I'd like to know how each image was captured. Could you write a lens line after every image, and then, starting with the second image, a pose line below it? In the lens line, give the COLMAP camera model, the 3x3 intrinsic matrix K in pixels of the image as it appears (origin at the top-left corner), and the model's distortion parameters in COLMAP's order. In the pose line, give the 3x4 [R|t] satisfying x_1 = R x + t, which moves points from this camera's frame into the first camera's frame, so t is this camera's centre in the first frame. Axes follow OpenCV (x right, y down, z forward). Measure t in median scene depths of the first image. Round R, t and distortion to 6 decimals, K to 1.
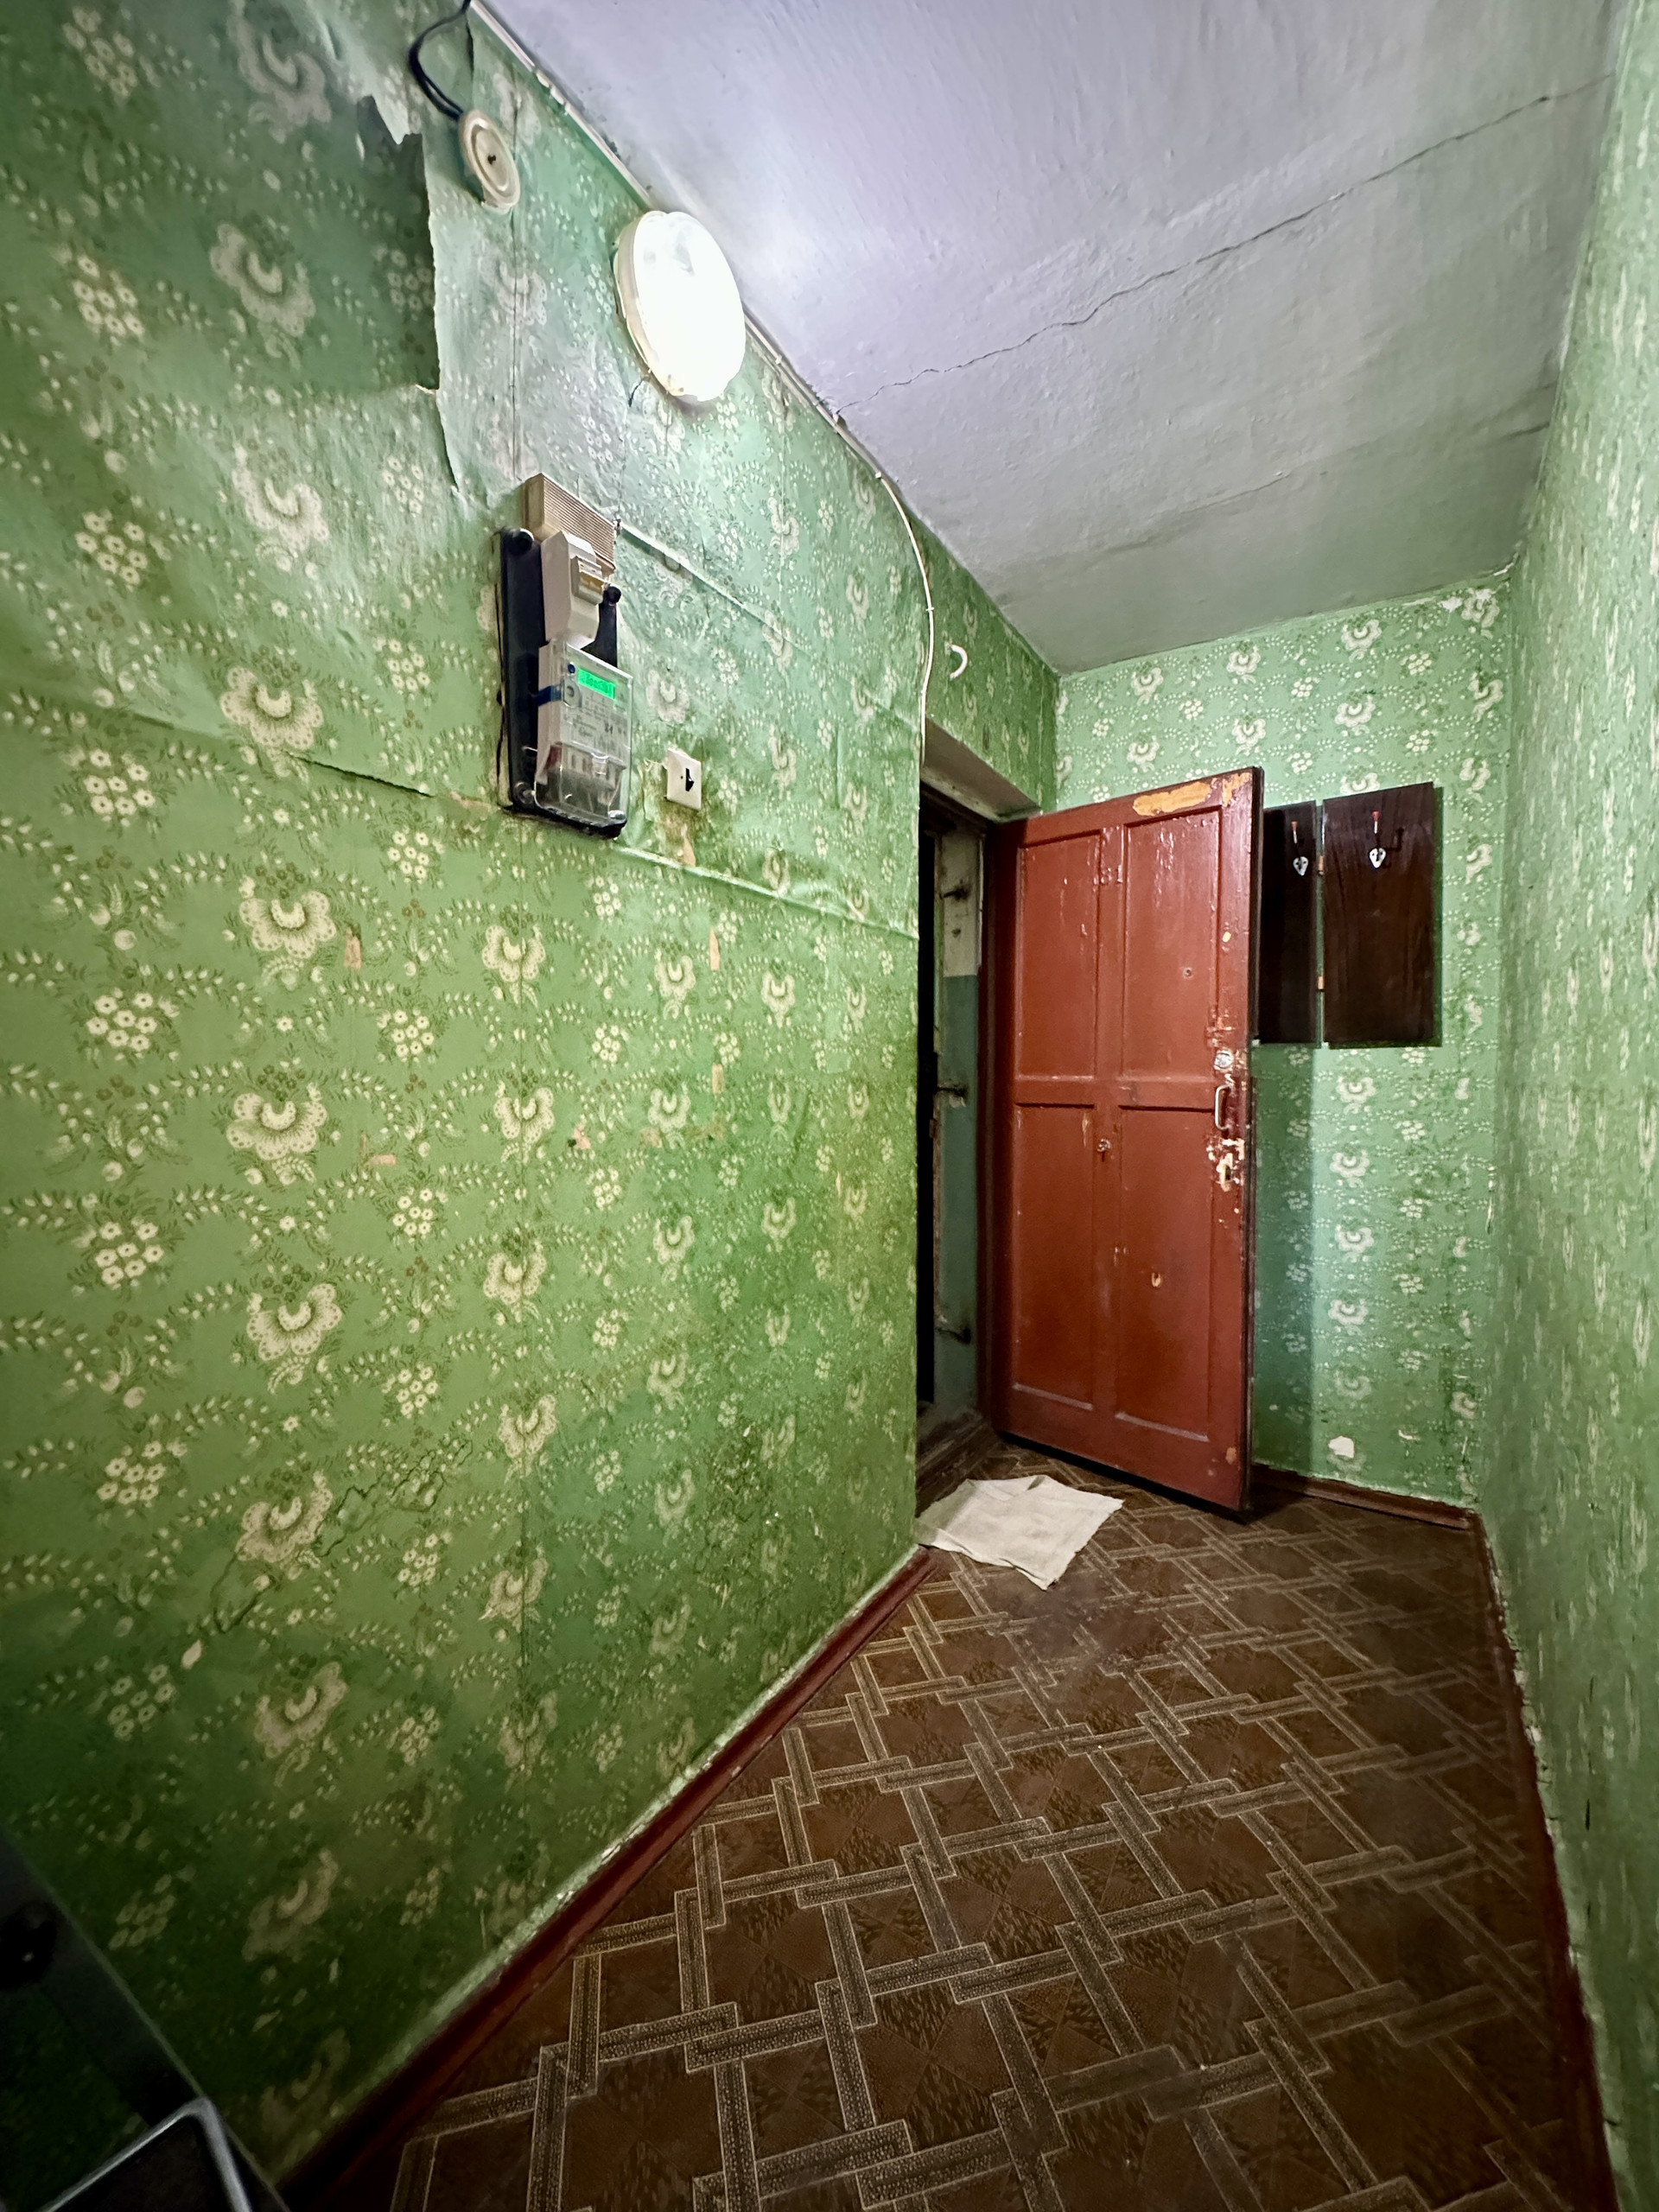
lens RADIAL K [[876.1, 0, 836.4], [0, 876.1, 1100.3], [0, 0, 1]] dist [-0.003488, 0.000911]
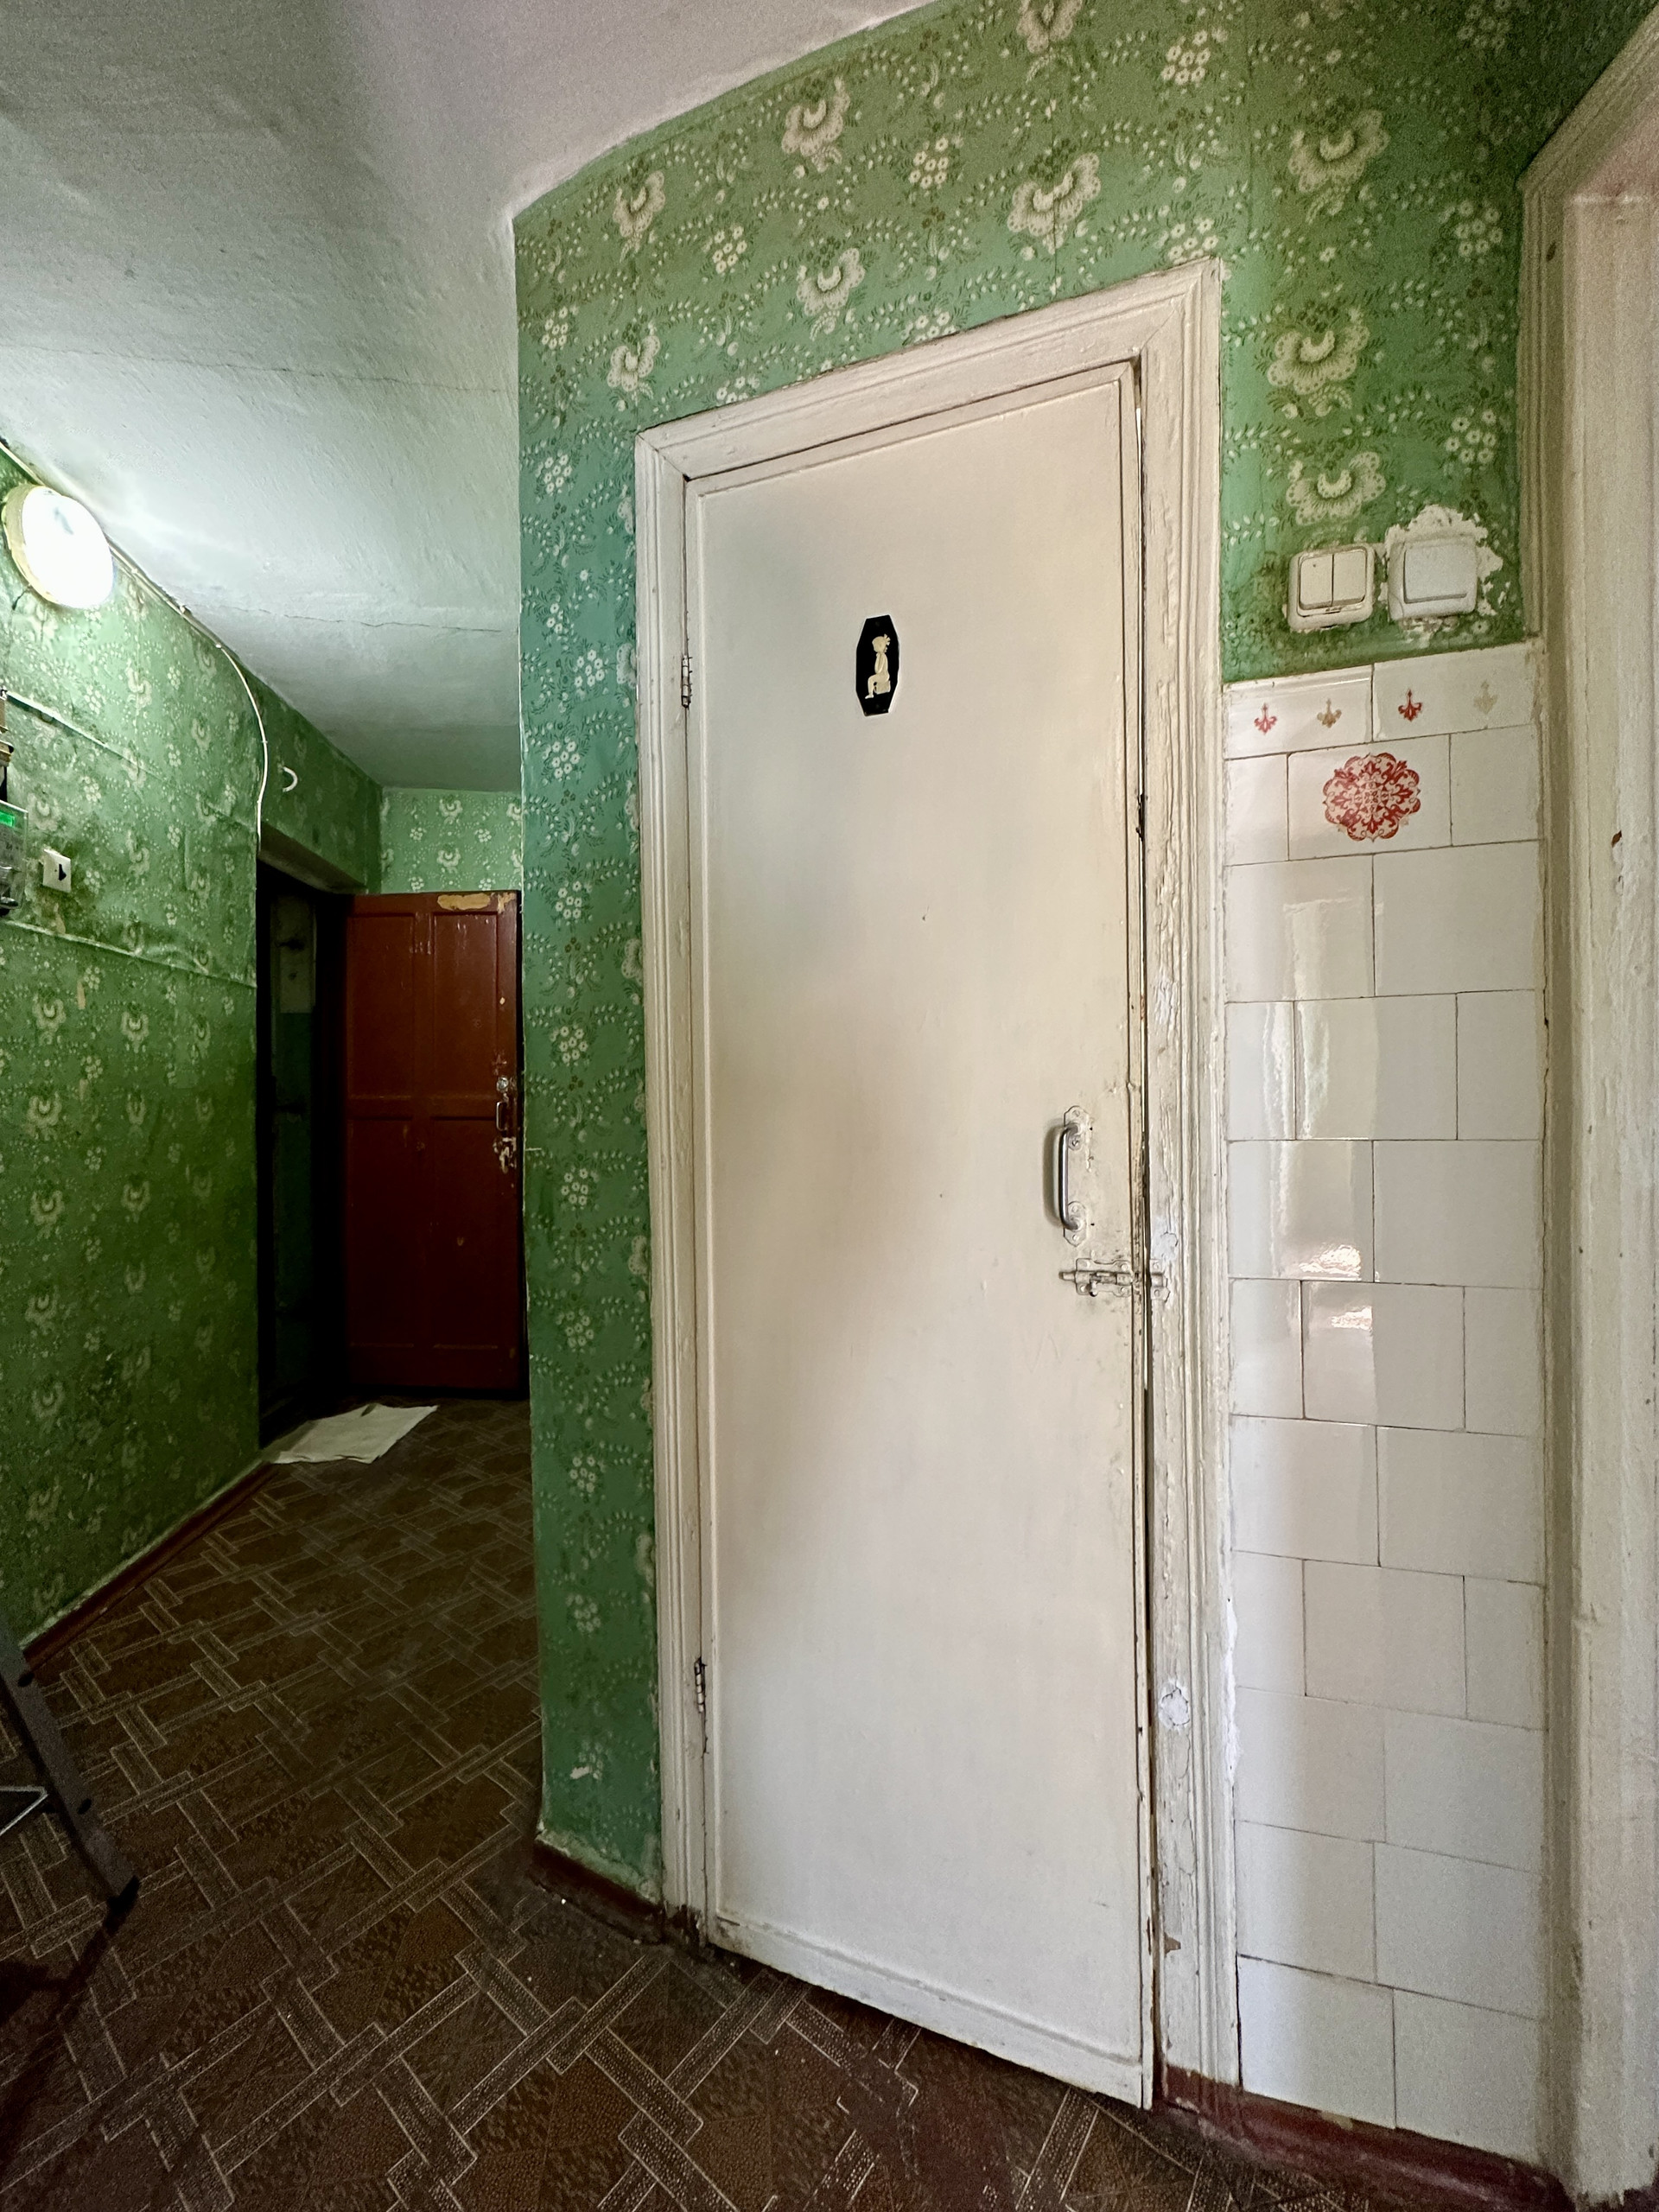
lens RADIAL K [[876.1, 0, 825.1], [0, 876.1, 1109.5], [0, 0, 1]] dist [-0.003488, 0.000911]
pose [[0.780141, -0.006422, 0.625571, -0.073933], [0.022174, 0.999603, -0.017390, 0.046368], [-0.625211, 0.027438, 0.779973, -0.646858]]
